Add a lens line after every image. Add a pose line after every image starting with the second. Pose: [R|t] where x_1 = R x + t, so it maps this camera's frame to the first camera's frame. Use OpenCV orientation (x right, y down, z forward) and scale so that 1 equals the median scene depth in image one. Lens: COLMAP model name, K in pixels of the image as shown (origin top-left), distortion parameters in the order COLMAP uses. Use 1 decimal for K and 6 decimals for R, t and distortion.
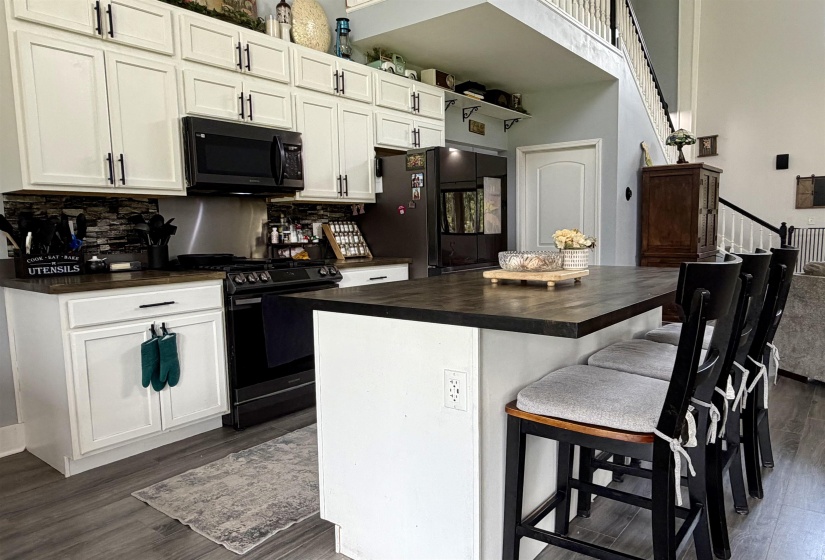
lens RADIAL K [[785.5, 0, 409.9], [0, 785.5, 275.6], [0, 0, 1]] dist [0.068707, 0.000000]
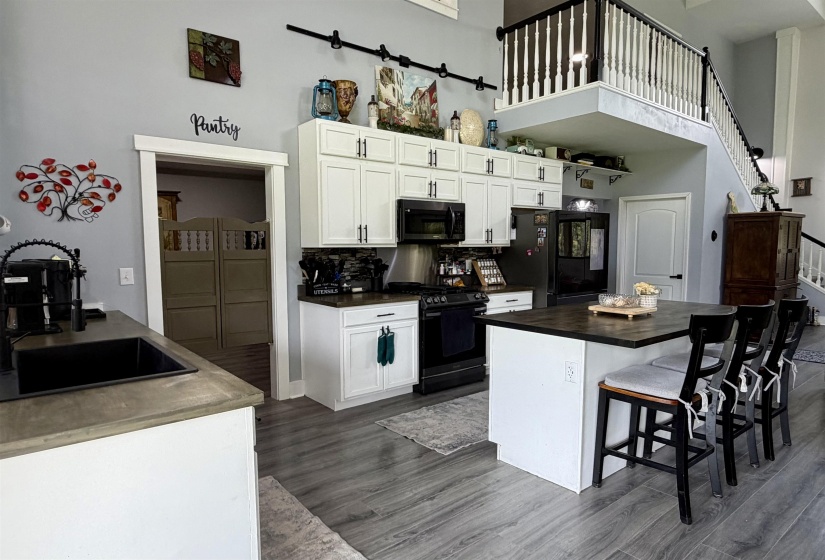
lens RADIAL K [[645.1, 0, 378.0], [0, 645.1, 284.8], [0, 0, 1]] dist [0.023358, 0.004204]
pose [[0.975088, 0.035963, -0.218882, -0.029513], [-0.036892, 0.999319, -0.000157, -0.023156], [0.218727, 0.008228, 0.975751, -0.296727]]
